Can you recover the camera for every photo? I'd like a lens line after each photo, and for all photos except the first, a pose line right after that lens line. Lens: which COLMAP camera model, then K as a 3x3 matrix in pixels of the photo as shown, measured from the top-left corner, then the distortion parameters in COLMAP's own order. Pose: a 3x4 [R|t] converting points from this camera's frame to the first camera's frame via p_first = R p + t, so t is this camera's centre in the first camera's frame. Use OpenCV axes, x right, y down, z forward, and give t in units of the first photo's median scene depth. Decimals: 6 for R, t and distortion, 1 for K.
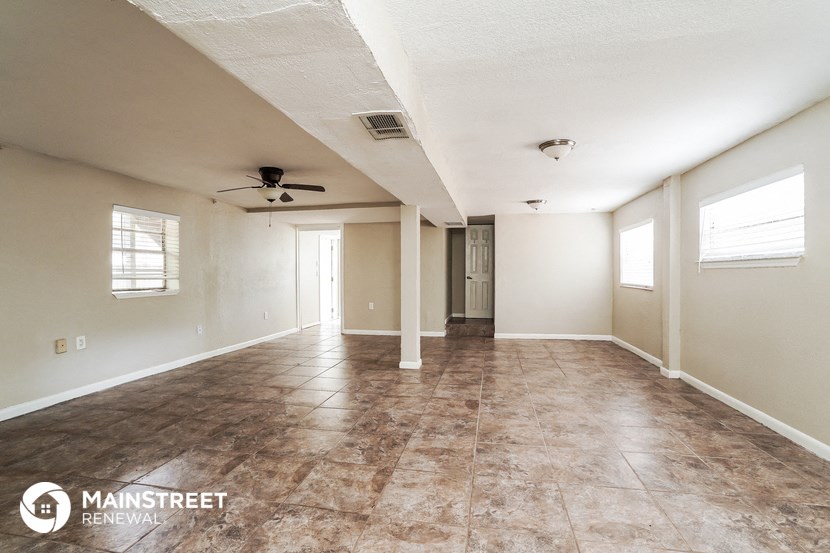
lens RADIAL K [[383.3, 0, 417.2], [0, 383.3, 275.1], [0, 0, 1]] dist [-0.000058, 0.000796]
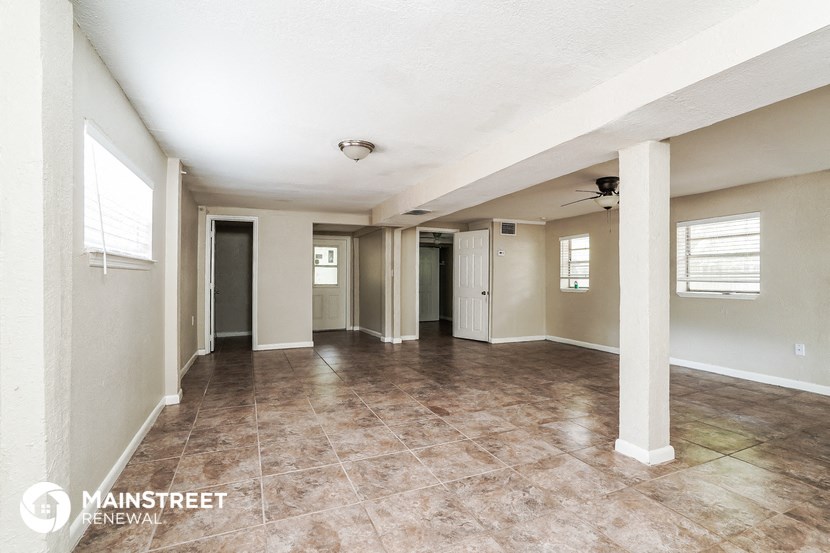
lens RADIAL K [[383.3, 0, 416.0], [0, 383.3, 277.9], [0, 0, 1]] dist [-0.000058, 0.000796]
pose [[-0.818078, -0.001892, -0.575105, 0.781306], [-0.001234, 0.999998, -0.001535, 0.003728], [0.575107, -0.000546, -0.818078, 1.839040]]
